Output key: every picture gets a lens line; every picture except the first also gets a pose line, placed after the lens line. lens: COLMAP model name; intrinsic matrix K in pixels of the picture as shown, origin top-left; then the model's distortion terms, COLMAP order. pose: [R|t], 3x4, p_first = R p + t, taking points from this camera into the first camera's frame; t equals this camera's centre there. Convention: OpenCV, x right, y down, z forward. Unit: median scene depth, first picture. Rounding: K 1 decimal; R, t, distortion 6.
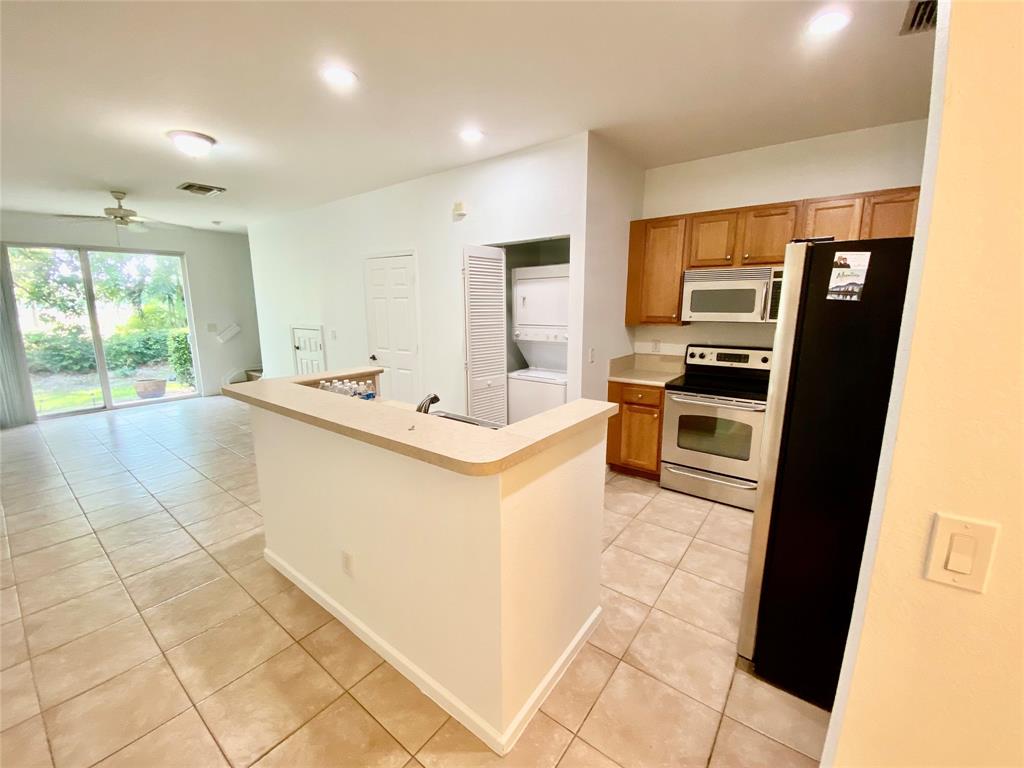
lens RADIAL K [[411.9, 0, 506.3], [0, 411.9, 377.5], [0, 0, 1]] dist [-0.005703, -0.007802]
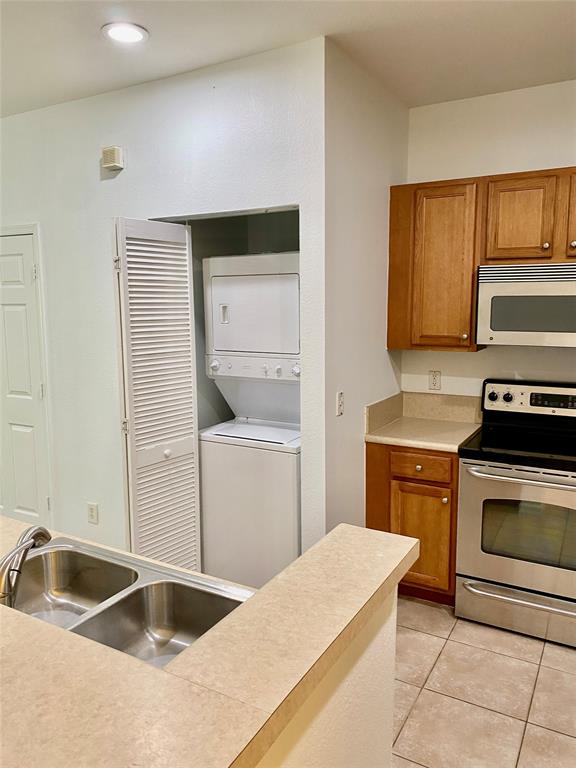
lens RADIAL K [[582.6, 0, 287.8], [0, 582.6, 378.3], [0, 0, 1]] dist [-0.033536, 0.021403]
pose [[0.989379, -0.020098, 0.143960, 0.011079], [0.026713, 0.998667, -0.044171, -0.052252], [-0.142881, 0.047548, 0.988597, 0.162073]]
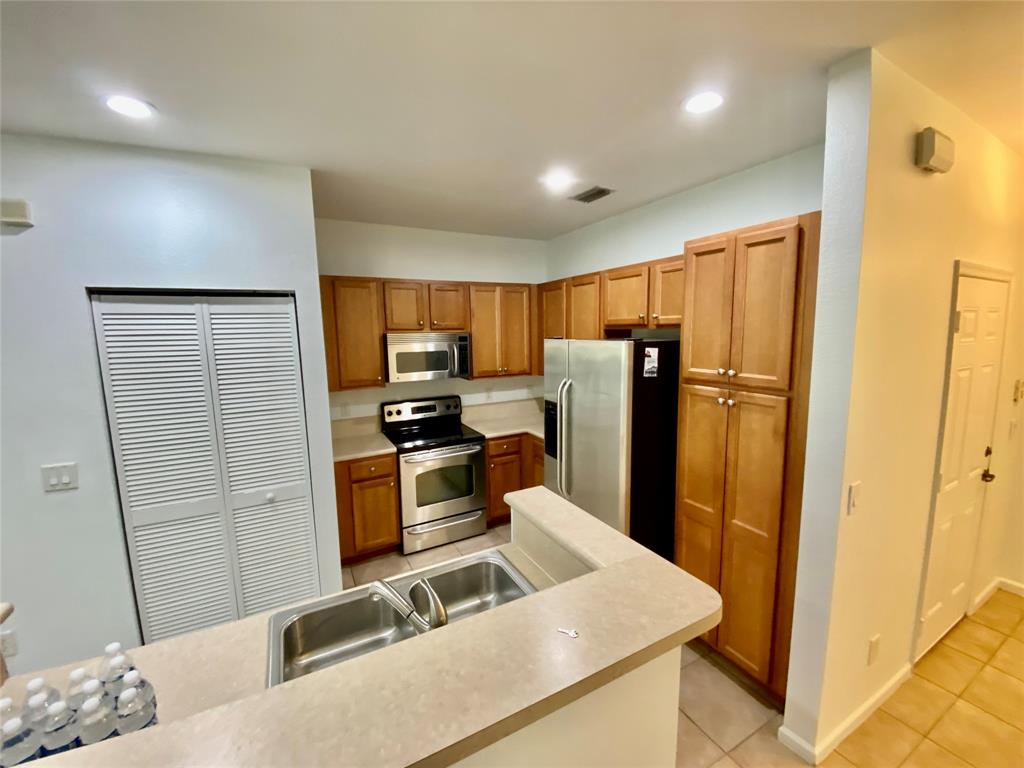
lens RADIAL K [[411.9, 0, 503.8], [0, 411.9, 377.6], [0, 0, 1]] dist [-0.005703, -0.007802]
pose [[0.418169, -0.111317, 0.901523, -0.339554], [0.177494, 0.983345, 0.039090, -0.133549], [-0.890859, 0.143668, 0.430963, 0.307674]]
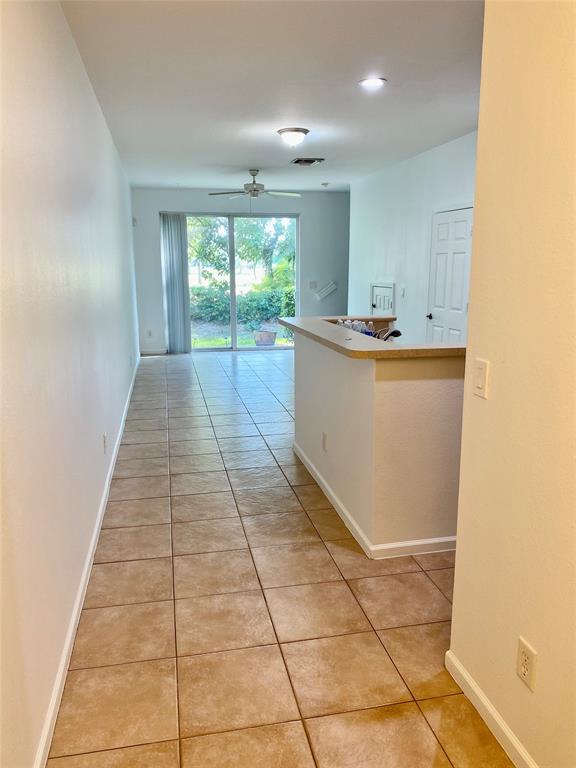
lens RADIAL K [[582.6, 0, 285.9], [0, 582.6, 390.1], [0, 0, 1]] dist [-0.033536, 0.021403]
pose [[0.754608, 0.137017, -0.641711, 0.436126], [-0.113304, 0.990474, 0.078247, 0.073282], [0.646320, 0.013663, 0.762944, -0.354017]]
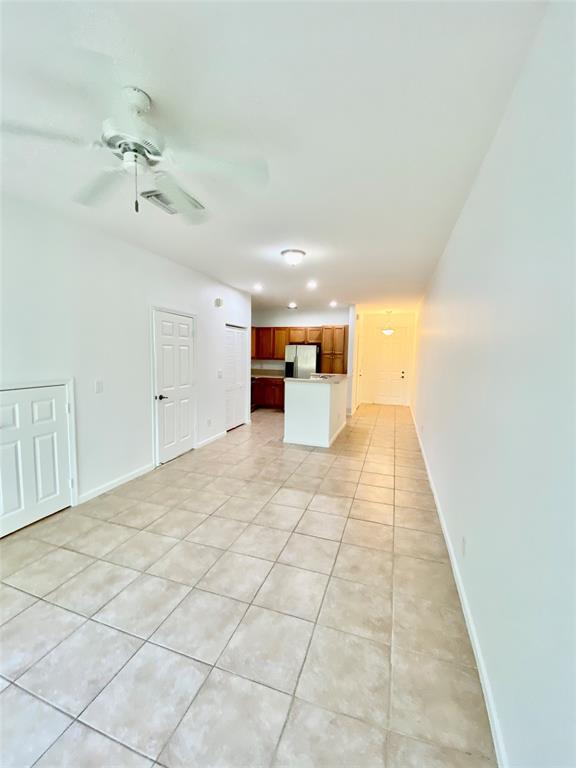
lens RADIAL K [[309.0, 0, 286.9], [0, 309.0, 379.9], [0, 0, 1]] dist [-0.005703, -0.007802]
pose [[-0.320501, -0.083941, 0.943522, -1.674579], [0.148872, 0.979224, 0.137687, -0.219904], [-0.935476, 0.184593, -0.301346, 1.268088]]
